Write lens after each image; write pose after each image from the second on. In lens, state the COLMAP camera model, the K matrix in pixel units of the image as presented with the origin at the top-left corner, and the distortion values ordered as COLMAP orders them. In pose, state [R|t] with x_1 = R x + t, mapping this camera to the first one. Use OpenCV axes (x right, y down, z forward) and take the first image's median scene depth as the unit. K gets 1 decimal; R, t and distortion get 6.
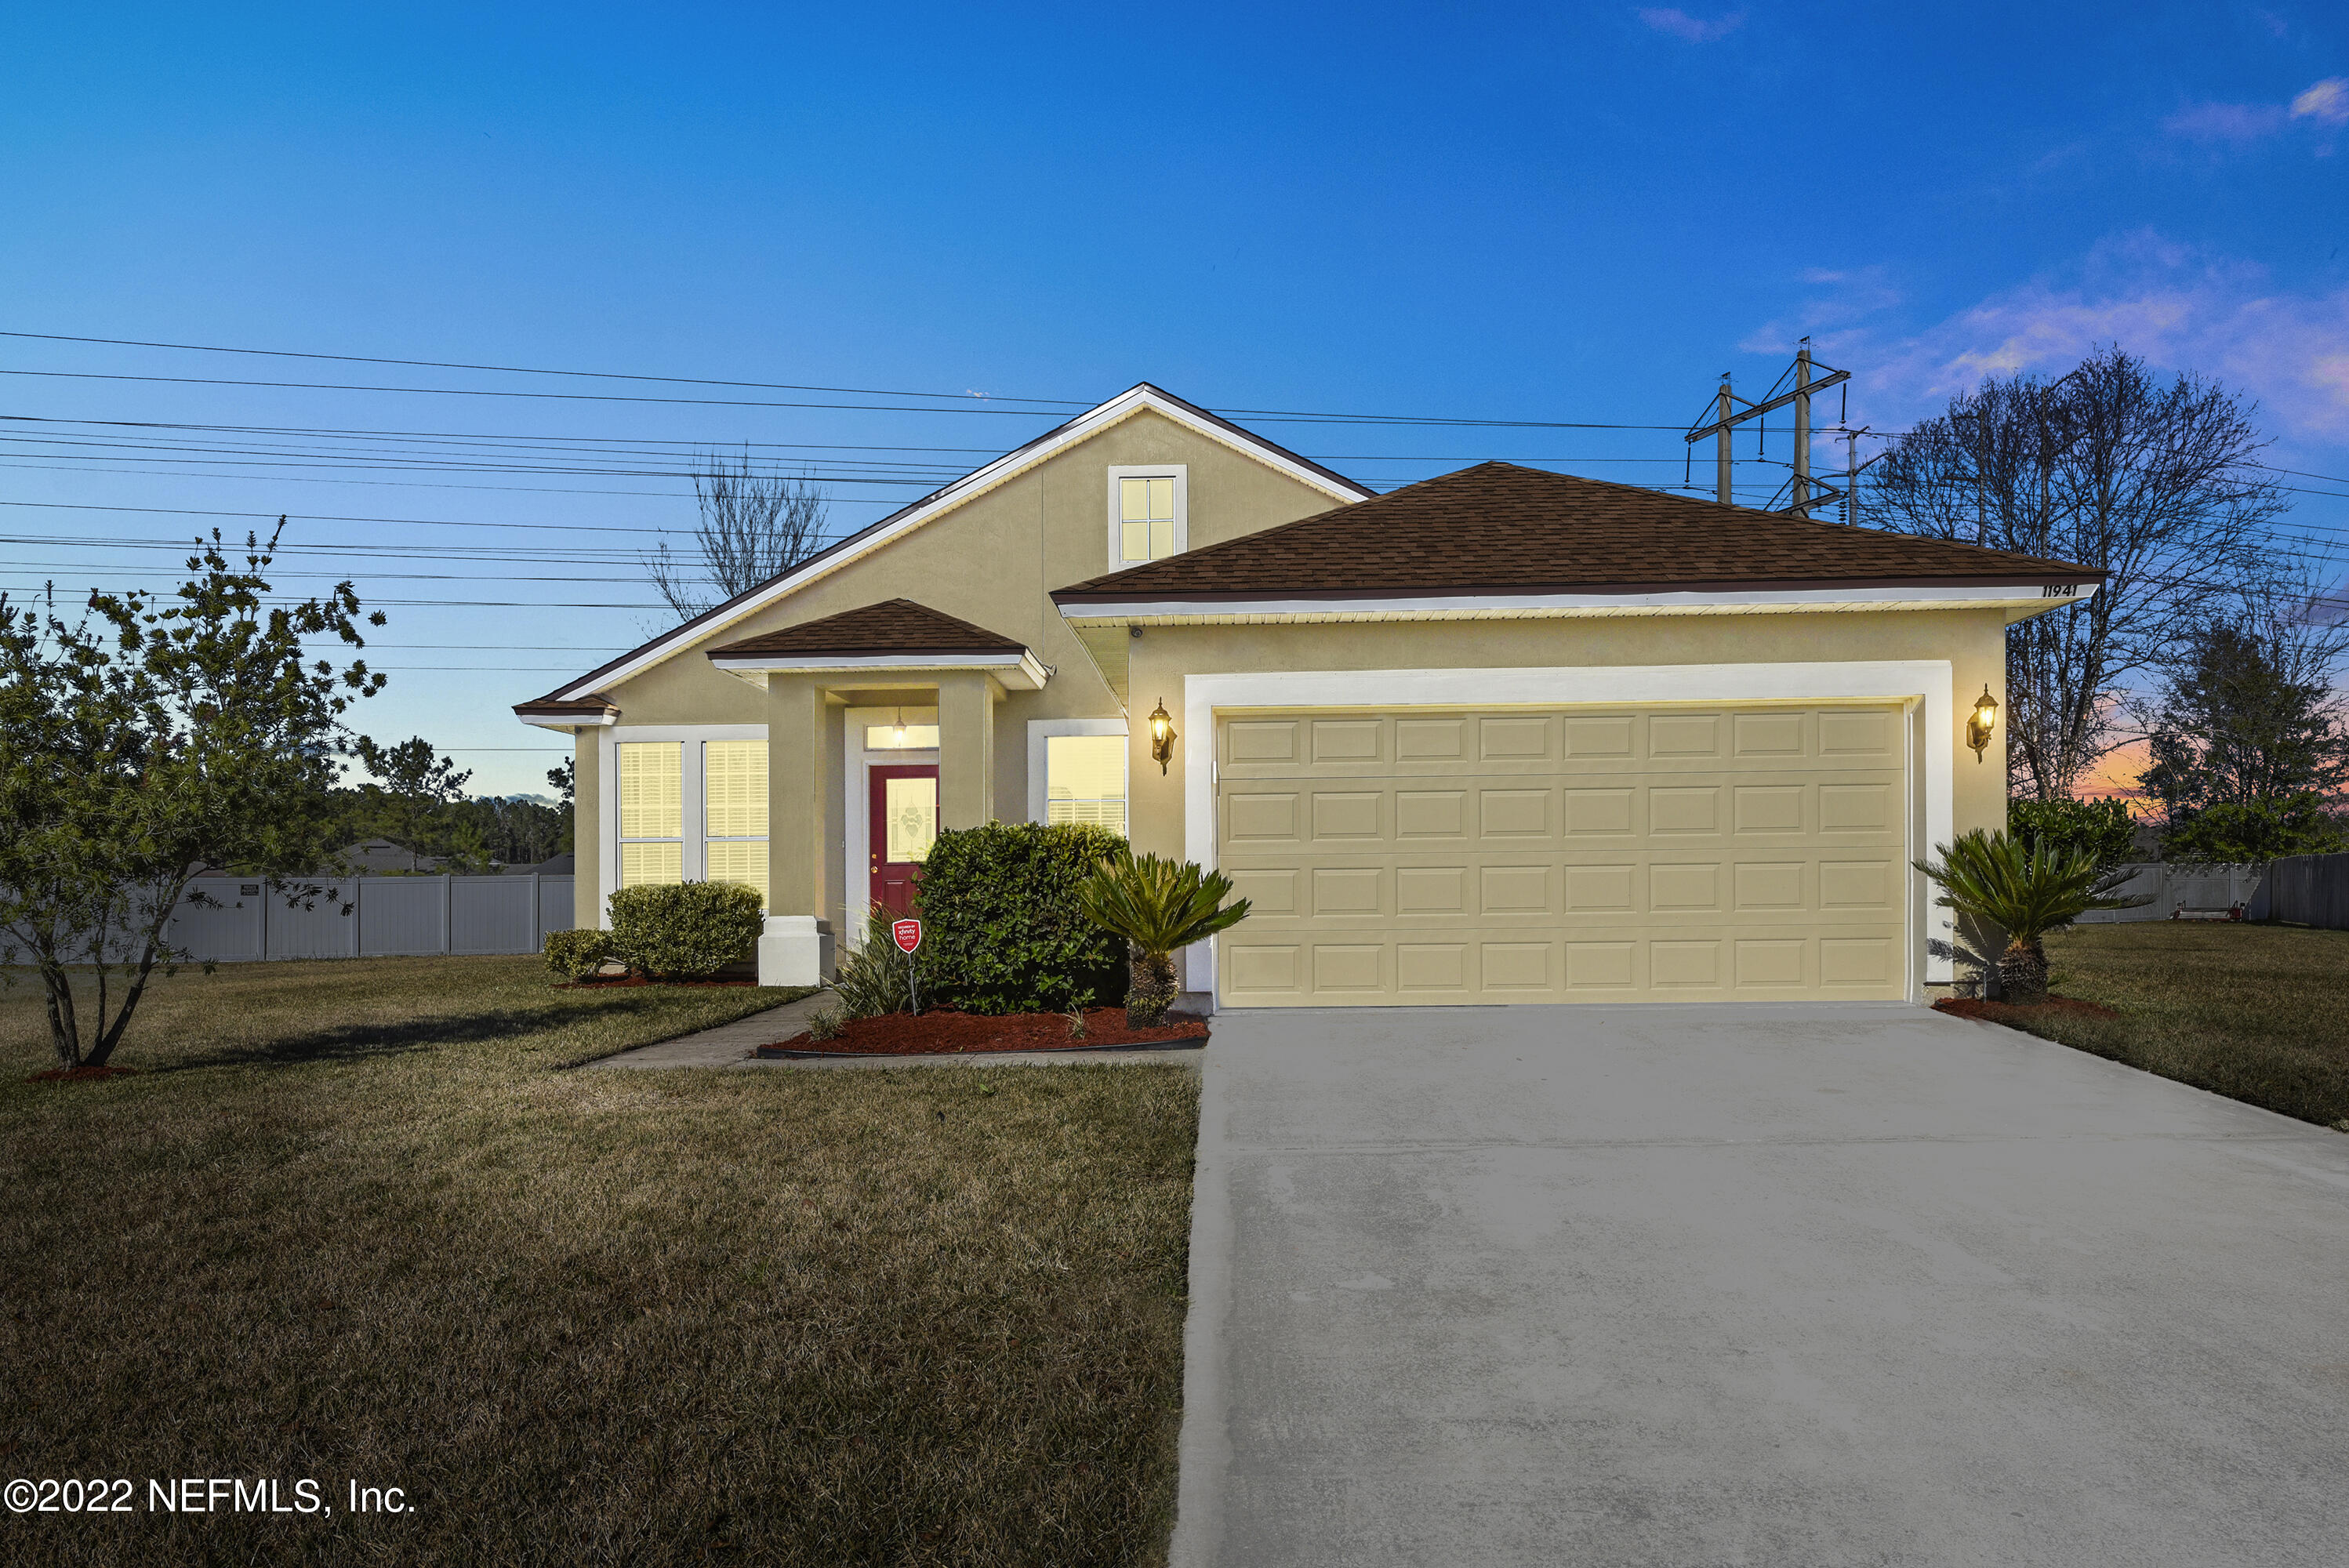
lens RADIAL K [[1661.7, 0, 1167.5], [0, 1661.7, 830.5], [0, 0, 1]] dist [-0.011685, -0.001047]
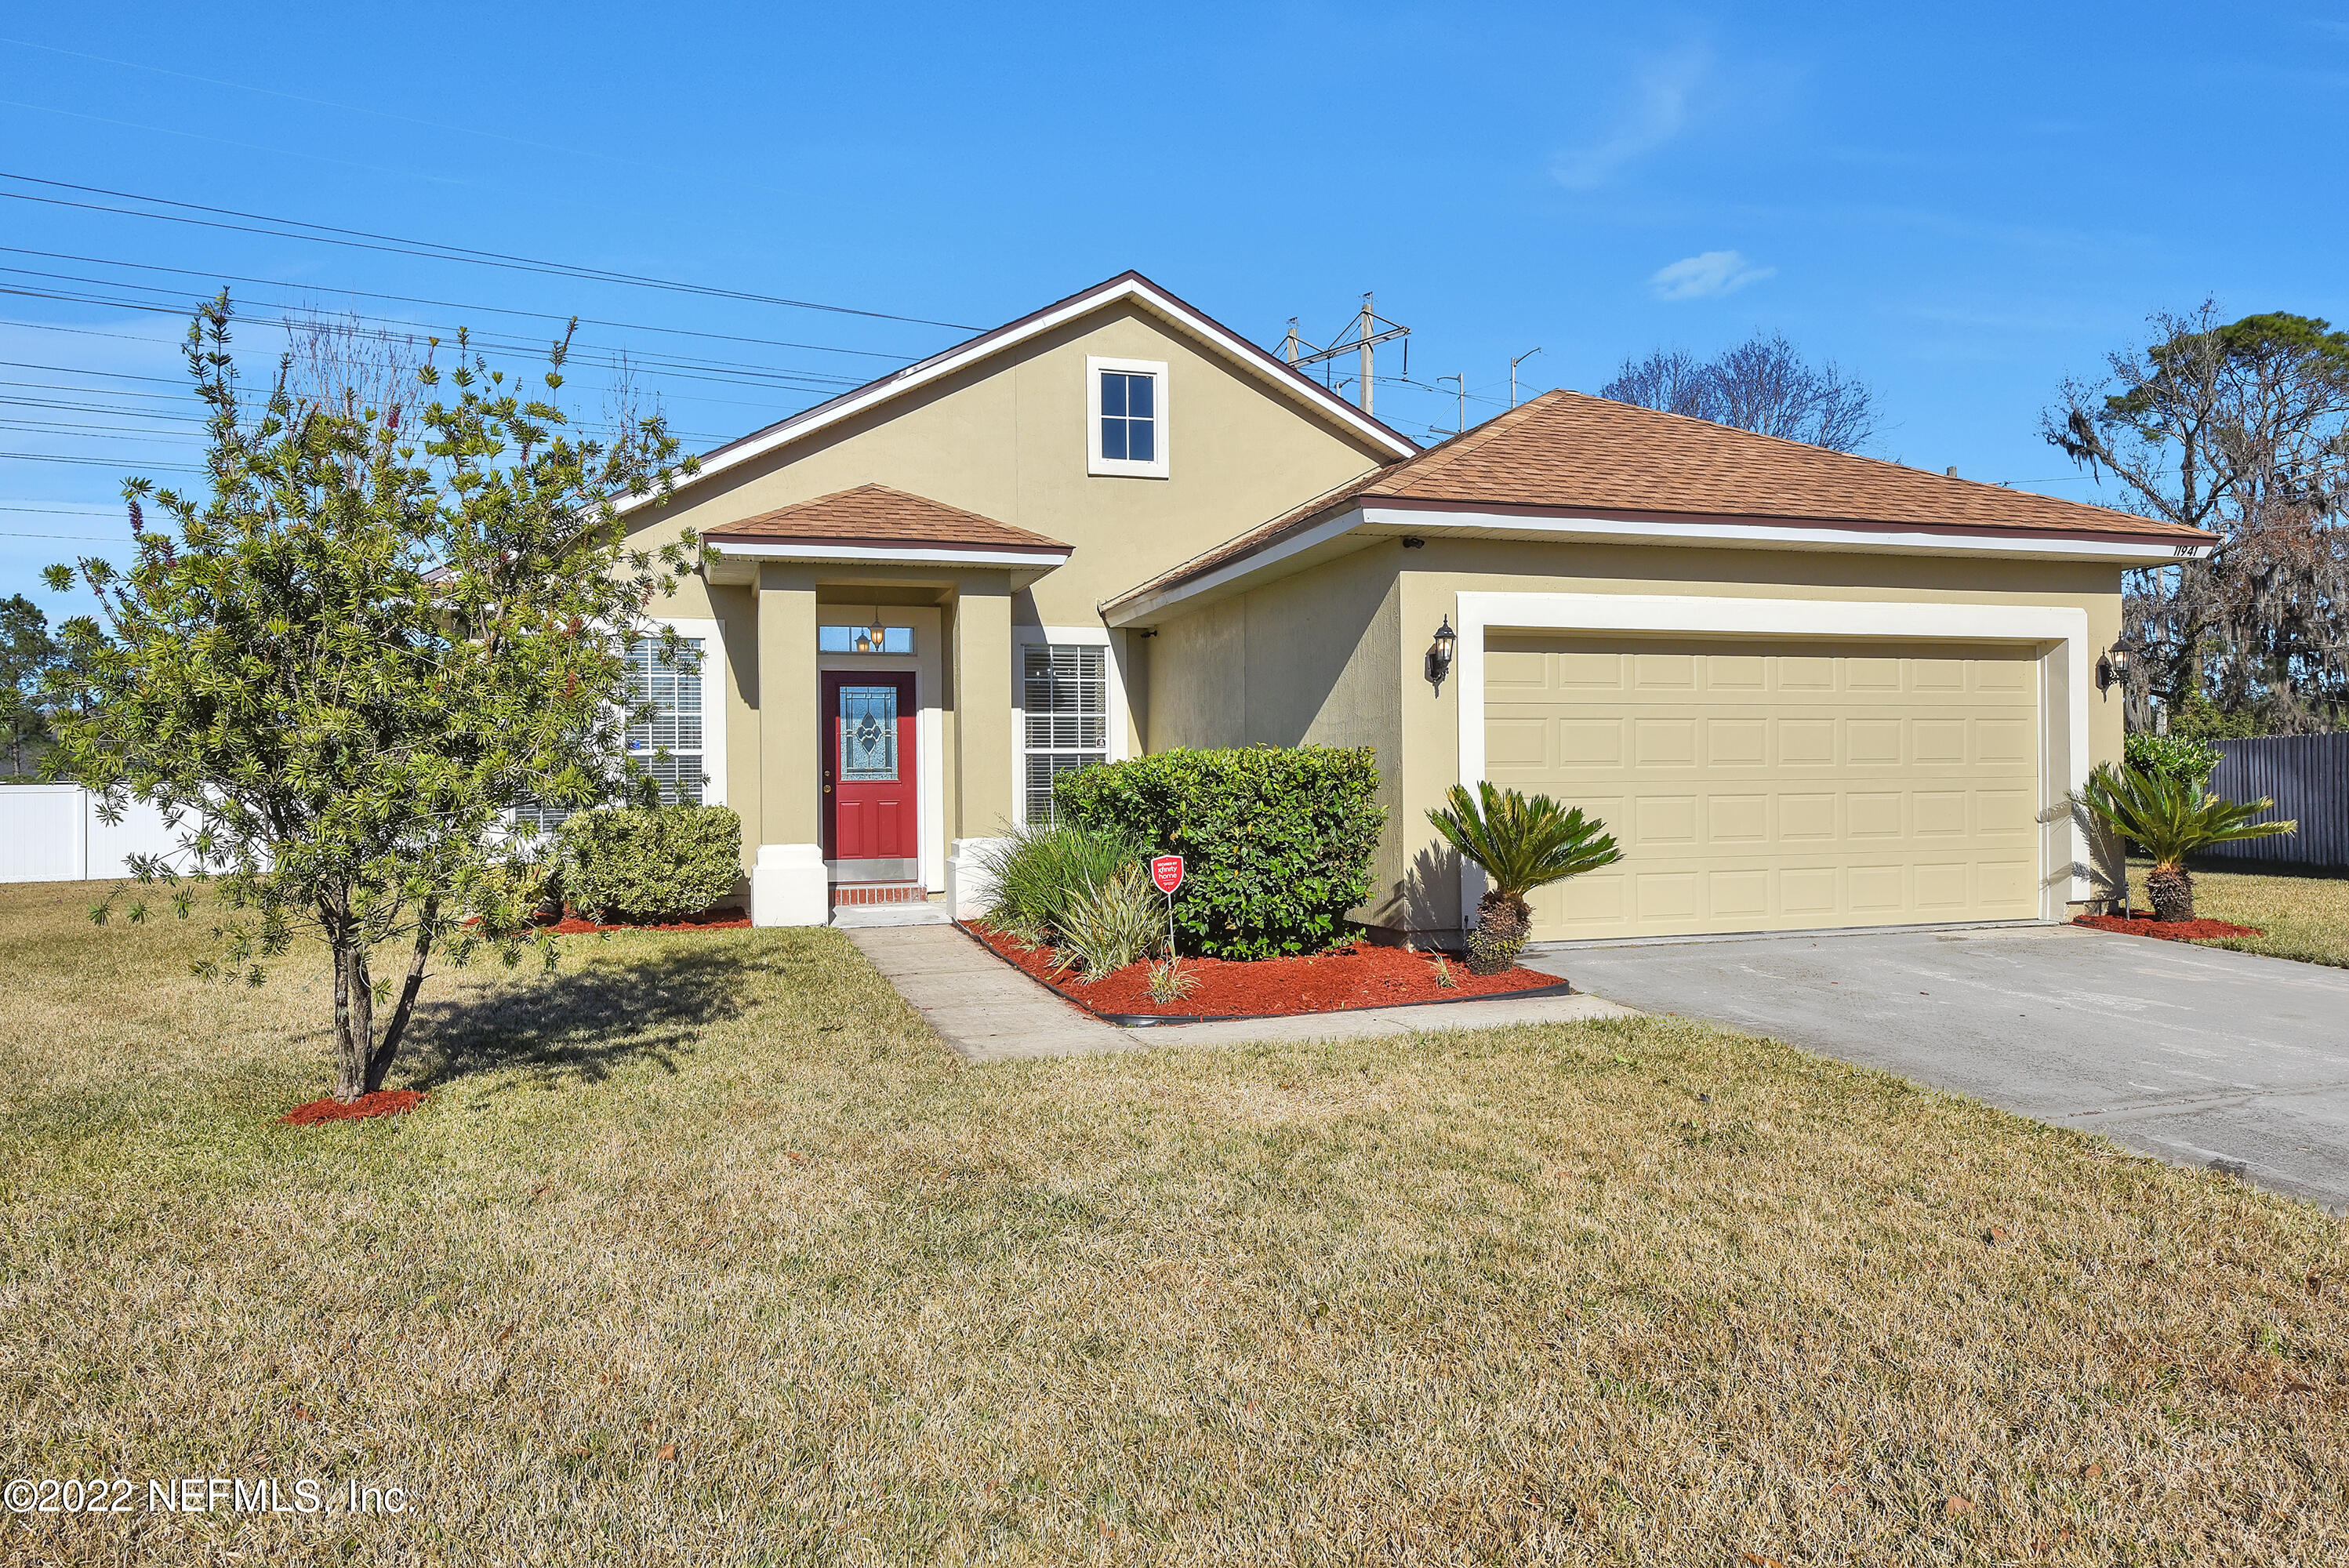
lens RADIAL K [[1577.4, 0, 1174.5], [0, 1577.4, 784.0], [0, 0, 1]] dist [0.001013, 0.000130]
pose [[0.941101, 0.001413, 0.338122, -0.319234], [-0.012153, 0.999487, 0.029647, -0.006778], [-0.337906, -0.032010, 0.940635, 0.158555]]
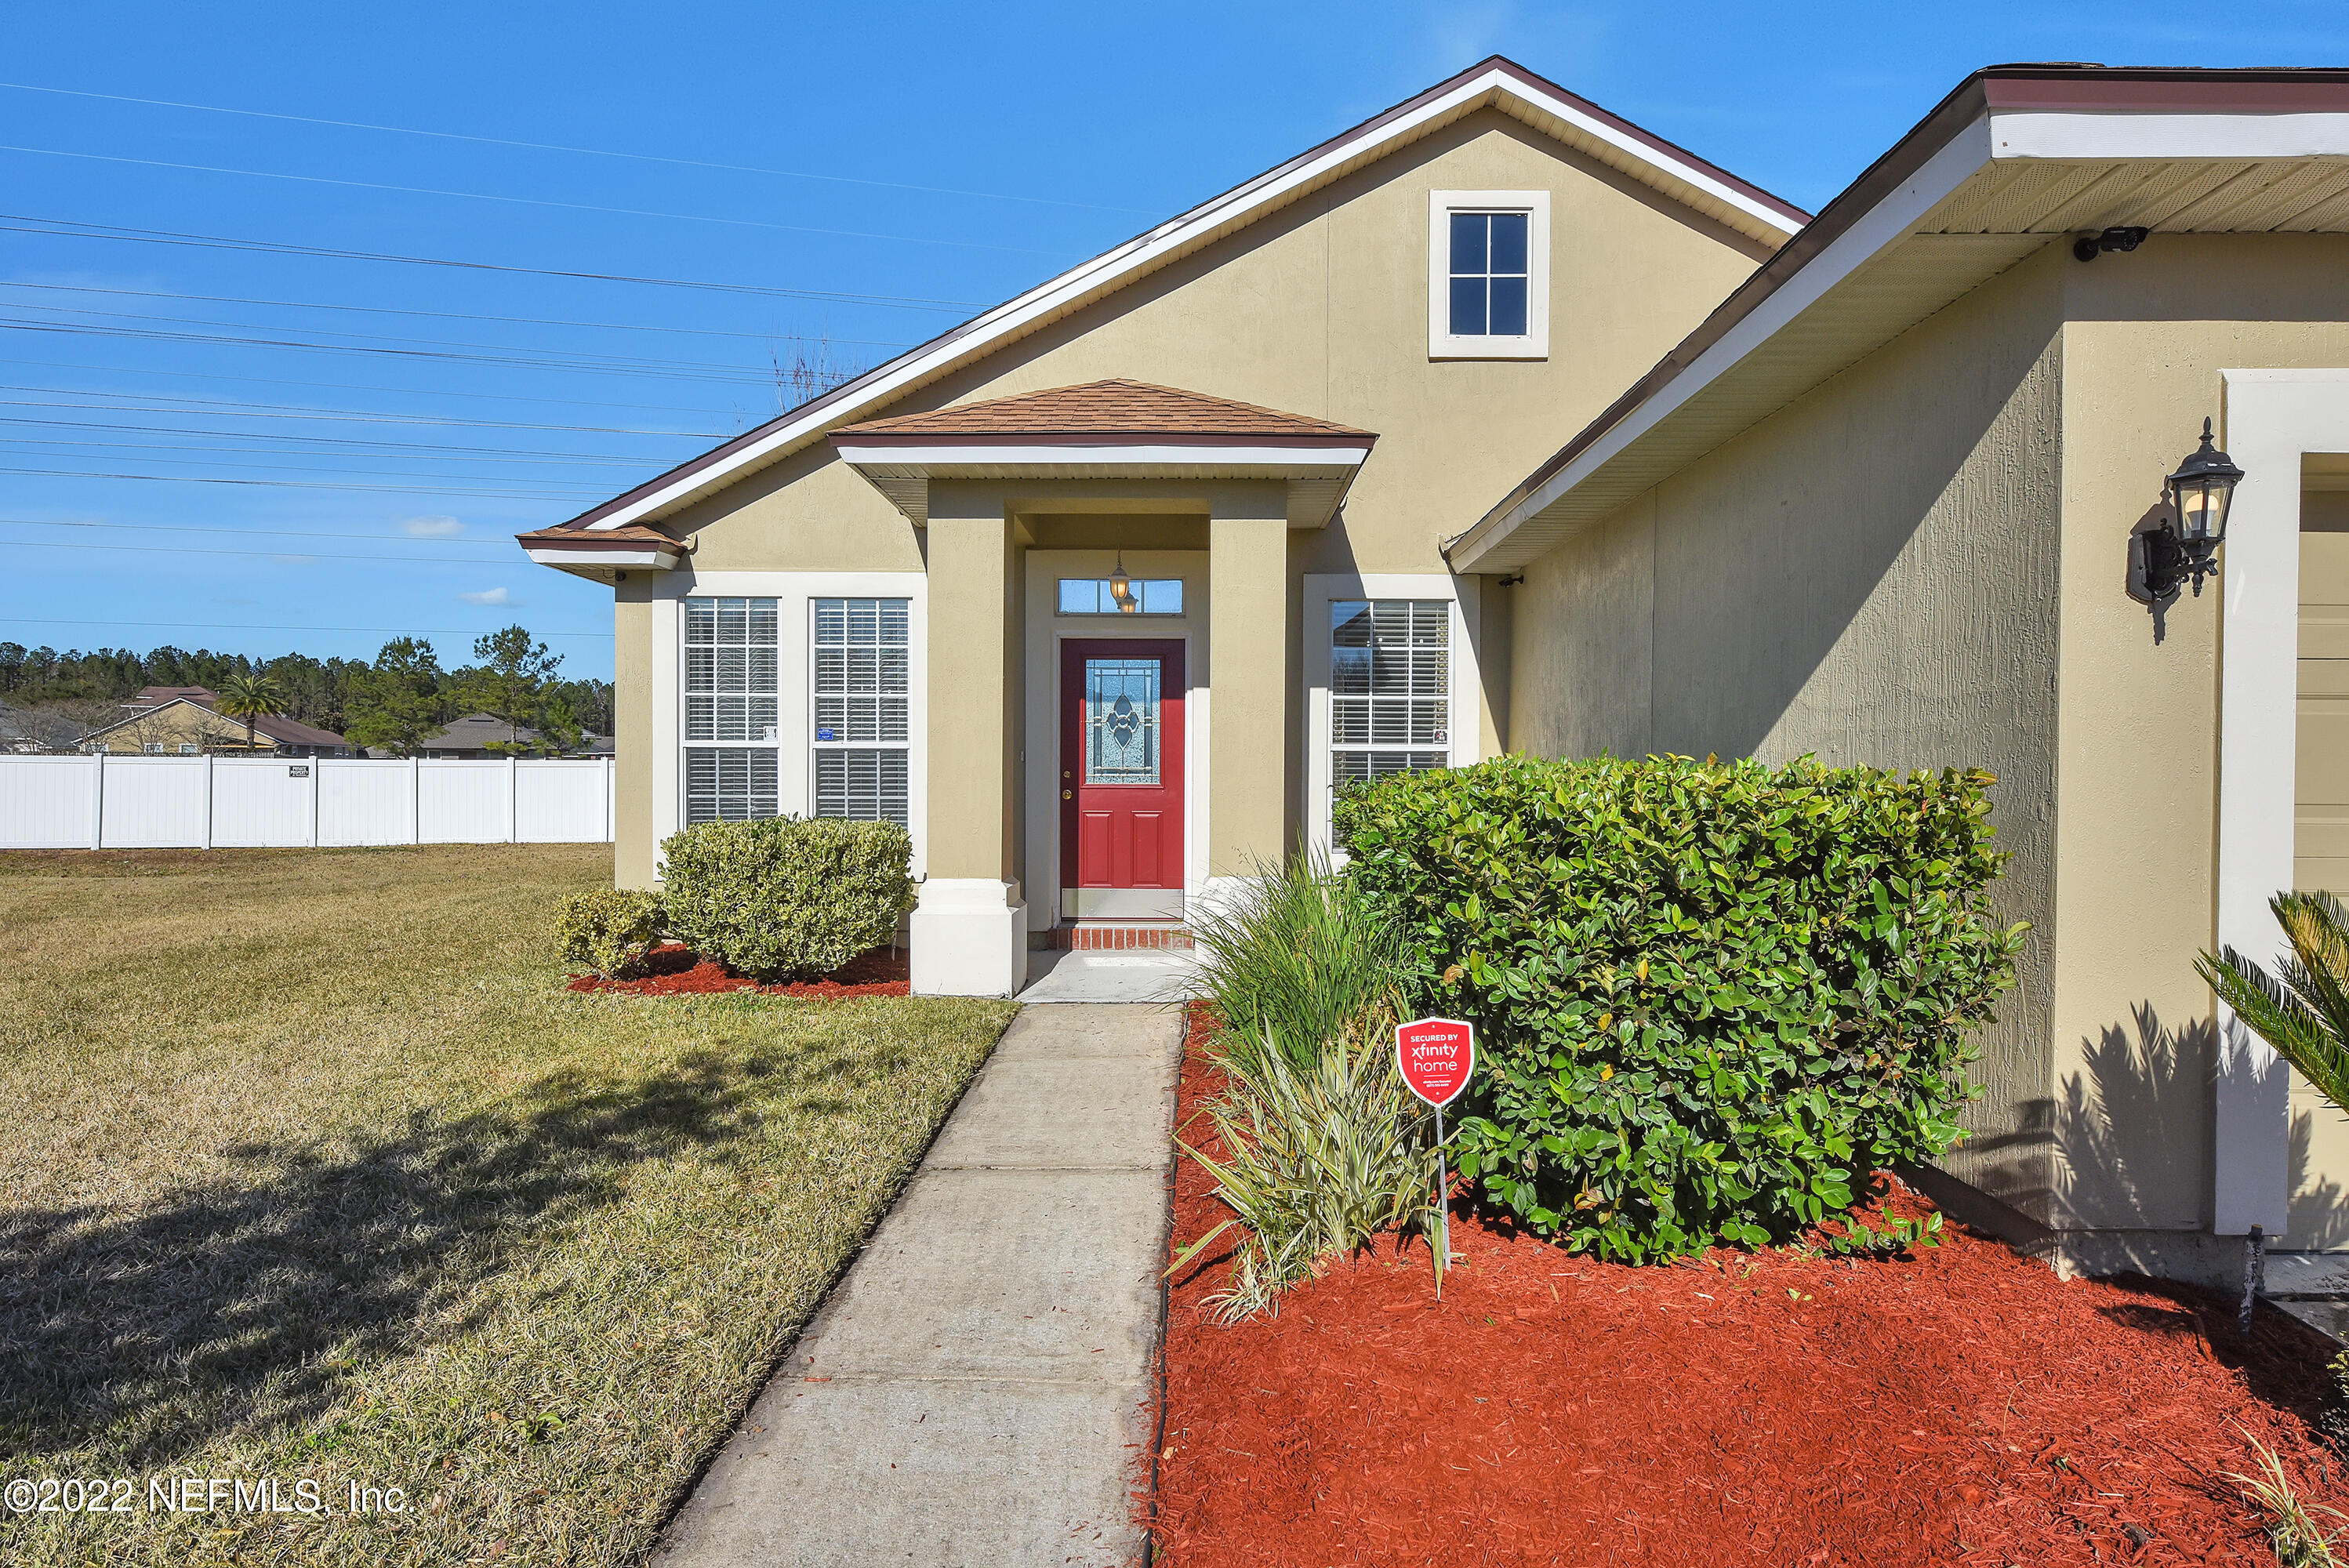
lens RADIAL K [[1308.3, 0, 1174.5], [0, 1308.3, 784.0], [0, 0, 1]] dist [-0.000137, -0.001138]
pose [[0.999420, 0.015681, 0.030221, -0.165345], [-0.017236, 0.998503, 0.051903, -0.009800], [-0.029362, -0.052394, 0.998195, 0.521744]]
